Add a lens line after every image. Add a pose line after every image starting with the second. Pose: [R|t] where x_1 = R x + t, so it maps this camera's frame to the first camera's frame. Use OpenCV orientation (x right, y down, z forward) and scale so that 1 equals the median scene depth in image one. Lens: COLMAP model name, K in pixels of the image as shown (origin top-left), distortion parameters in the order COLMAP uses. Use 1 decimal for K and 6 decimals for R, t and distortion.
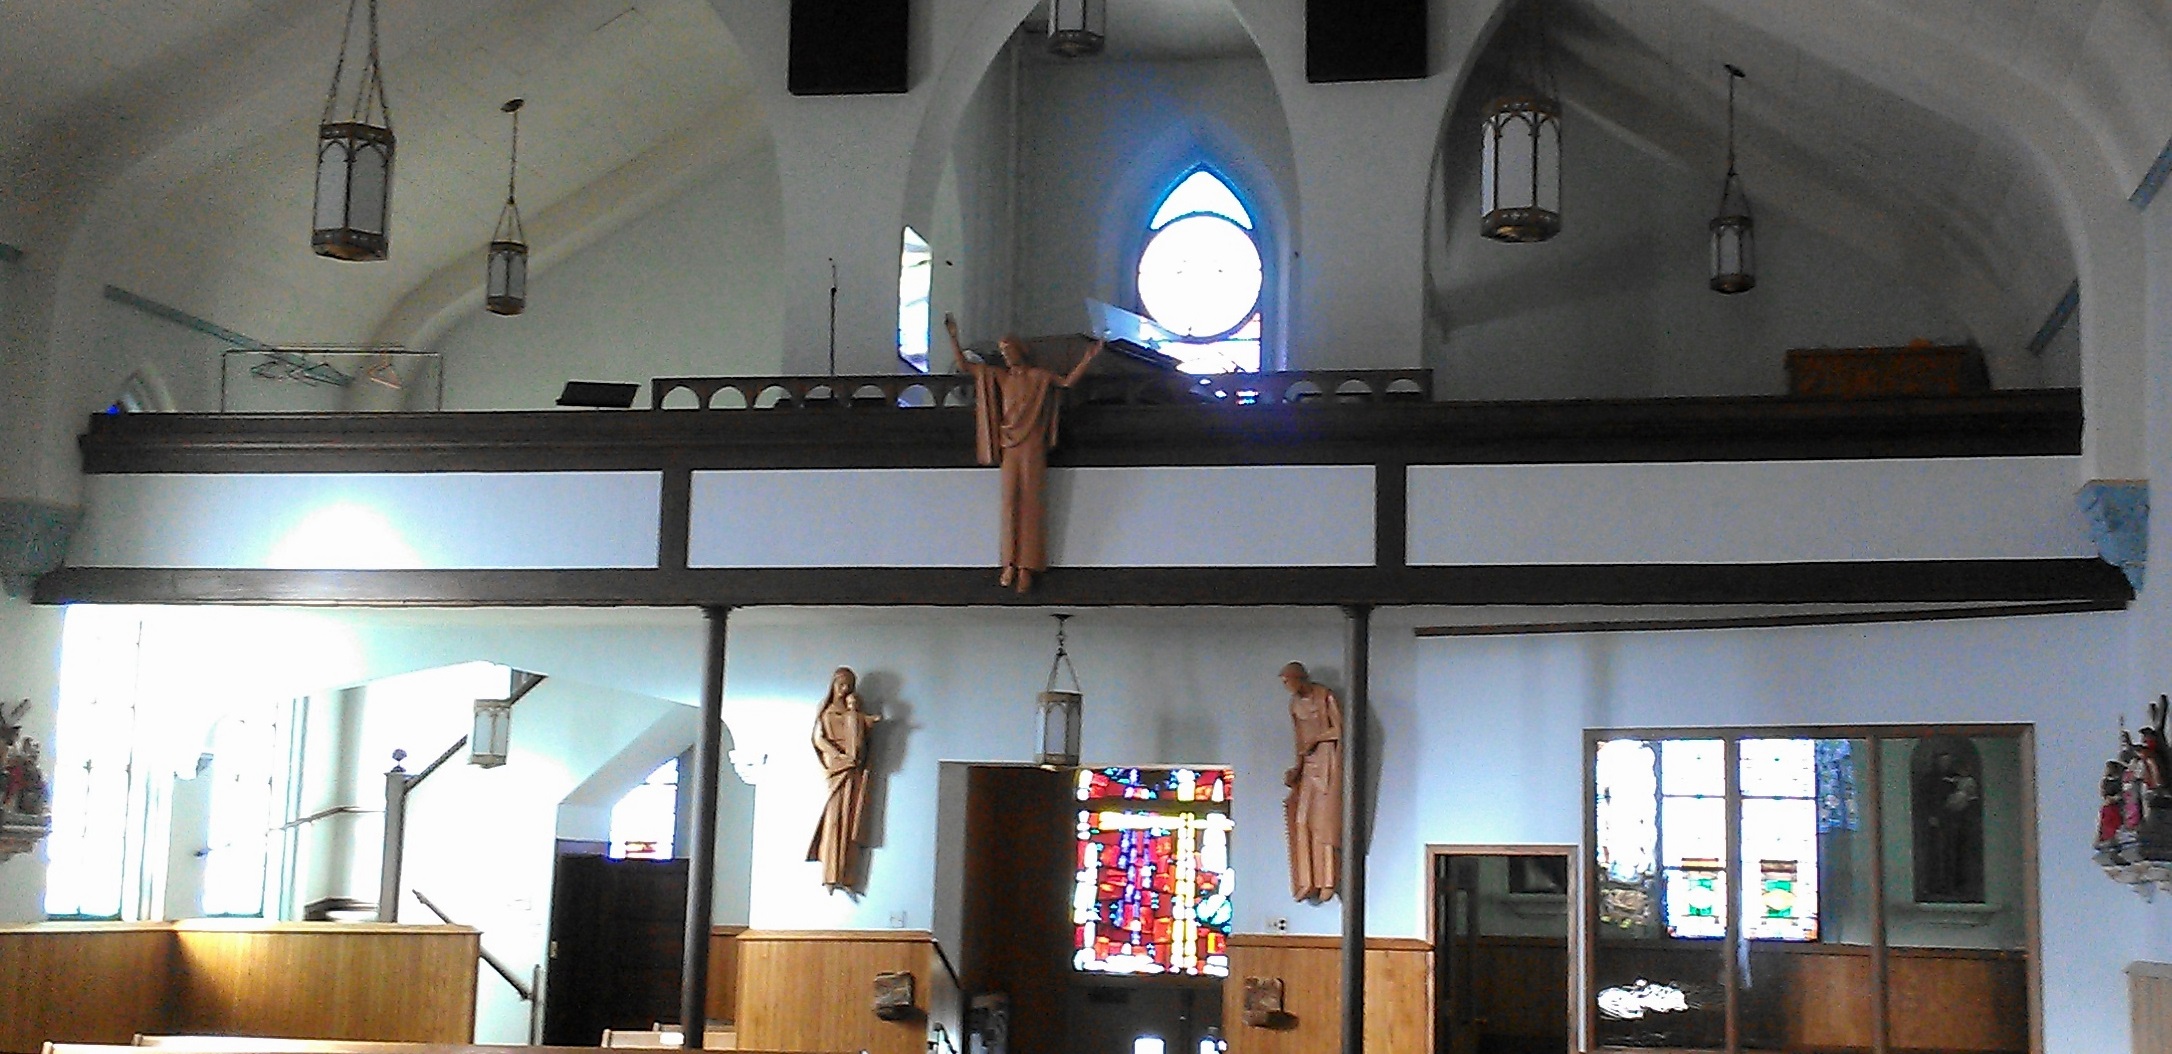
lens RADIAL K [[2644.6, 0, 1086.0], [0, 2644.6, 527.0], [0, 0, 1]] dist [0.002301, 0.000797]
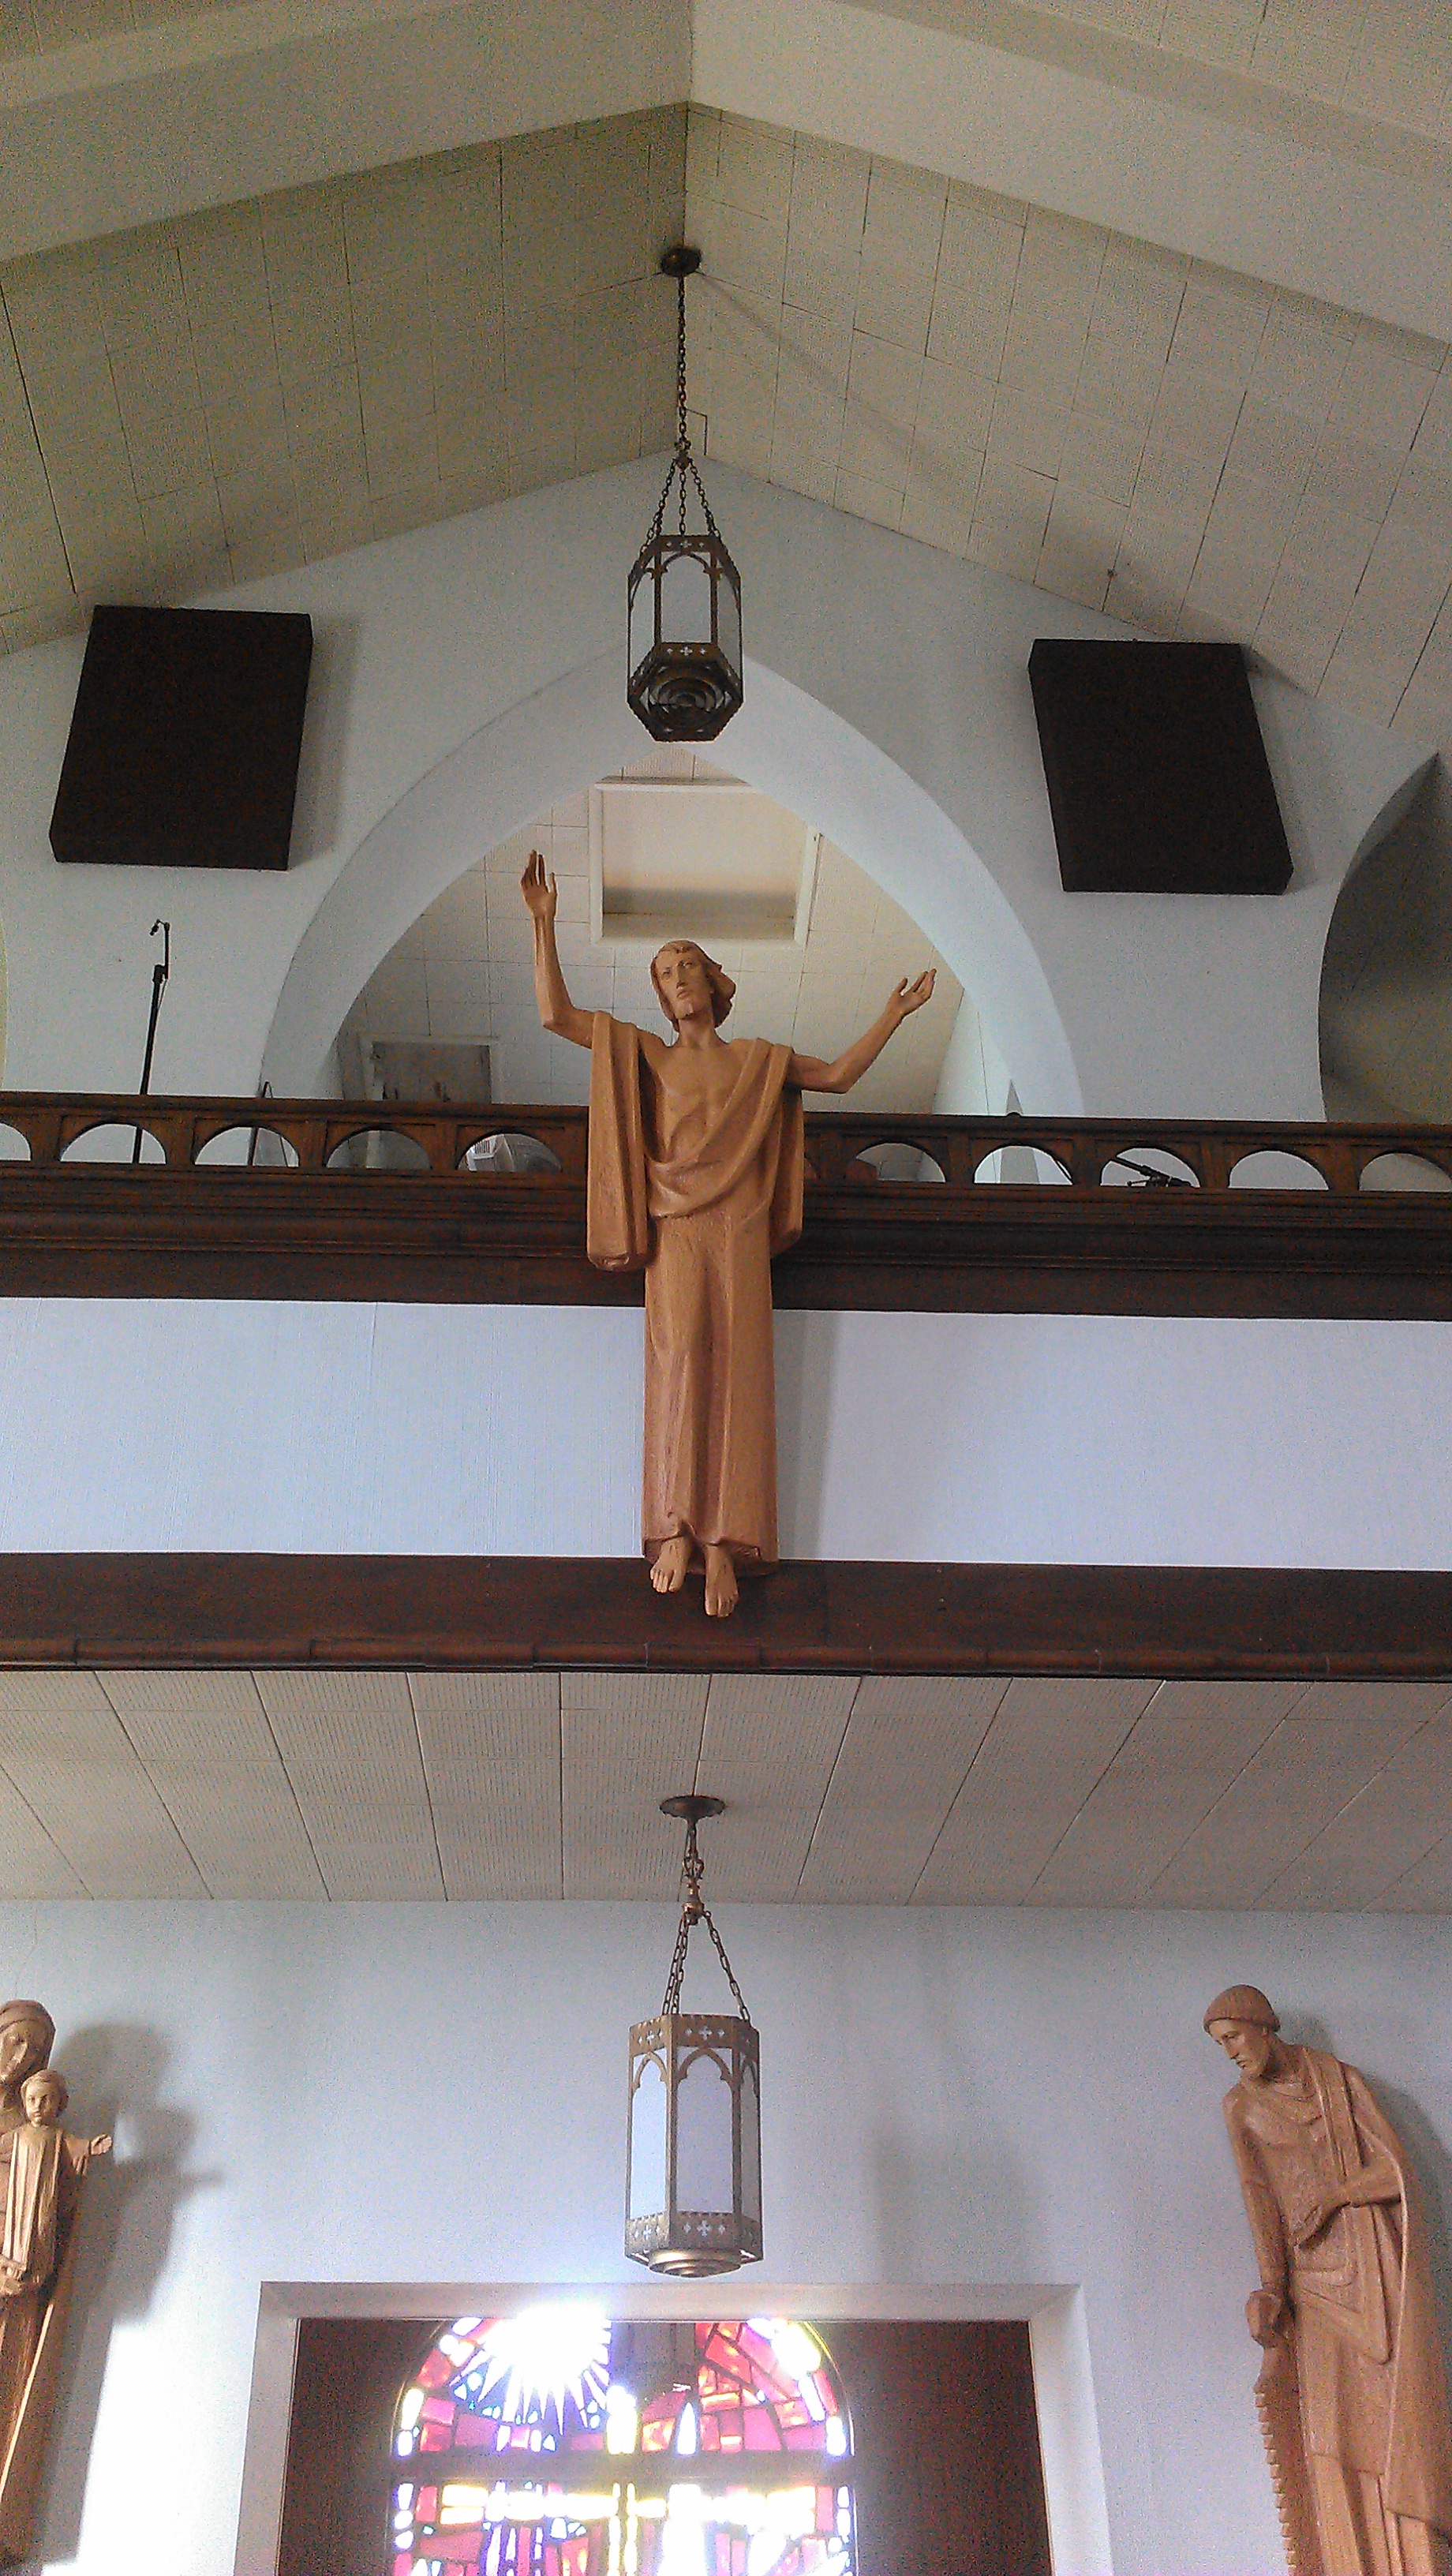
lens RADIAL K [[2100.4, 0, 660.1], [0, 2100.4, 1290.1], [0, 0, 1]] dist [0.066289, -0.093640]
pose [[0.967676, 0.114271, 0.224823, -0.083778], [-0.010442, 0.908848, -0.416997, 0.086030], [-0.251980, 0.401170, 0.880664, 0.678144]]
